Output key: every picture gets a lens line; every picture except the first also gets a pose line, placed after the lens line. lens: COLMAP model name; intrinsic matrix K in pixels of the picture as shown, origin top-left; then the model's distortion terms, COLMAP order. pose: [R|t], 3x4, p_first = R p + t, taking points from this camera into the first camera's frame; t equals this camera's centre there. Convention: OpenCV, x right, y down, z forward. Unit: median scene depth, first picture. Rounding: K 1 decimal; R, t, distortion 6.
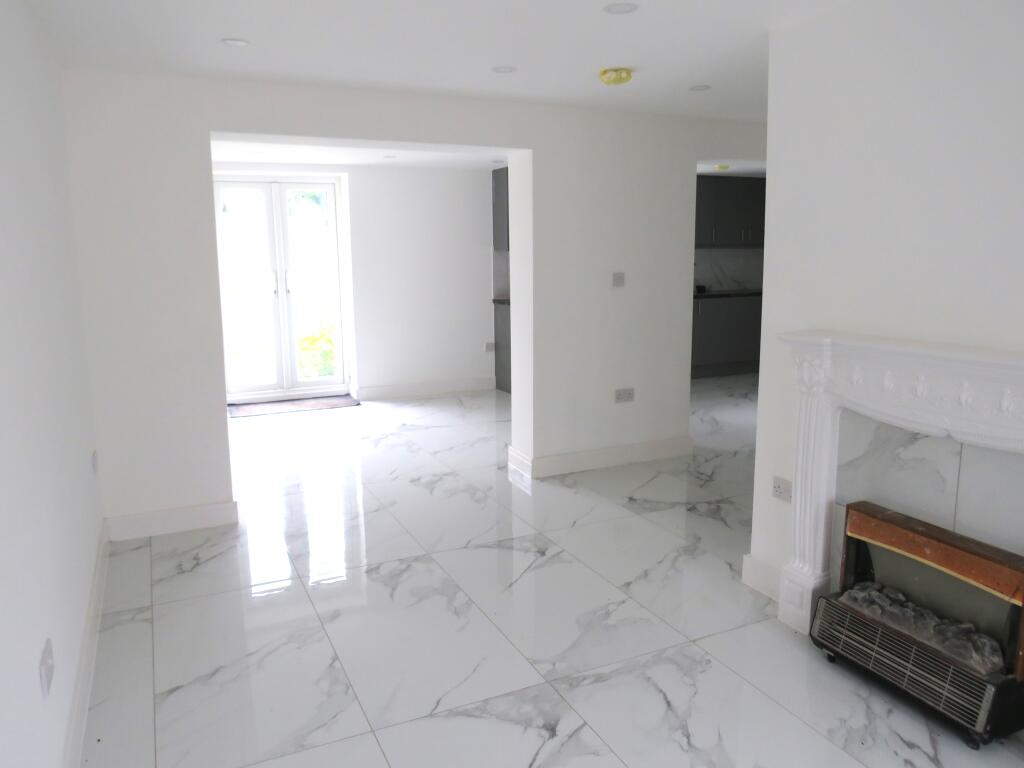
lens RADIAL K [[758.7, 0, 510.8], [0, 758.7, 383.9], [0, 0, 1]] dist [-0.008441, -0.005045]
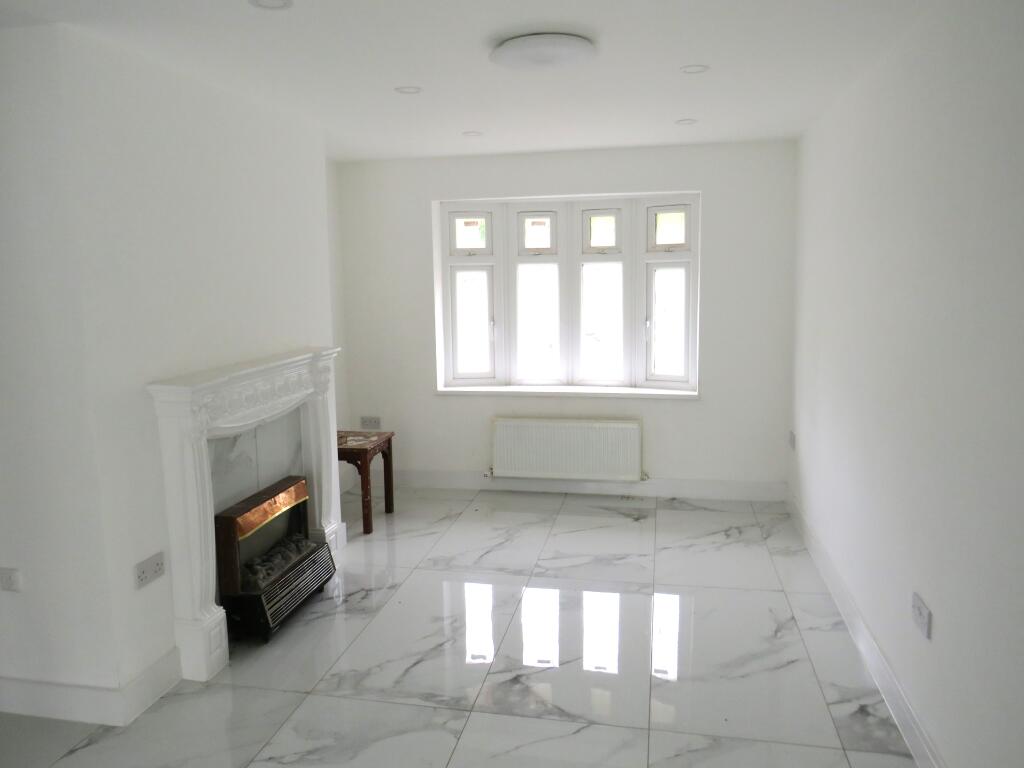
lens RADIAL K [[758.7, 0, 510.8], [0, 758.7, 383.9], [0, 0, 1]] dist [-0.008441, -0.005045]
pose [[-0.800653, -0.065108, 0.595580, -0.586321], [0.126469, 0.953312, 0.274231, -0.307190], [-0.585628, 0.294886, -0.755038, 1.645586]]
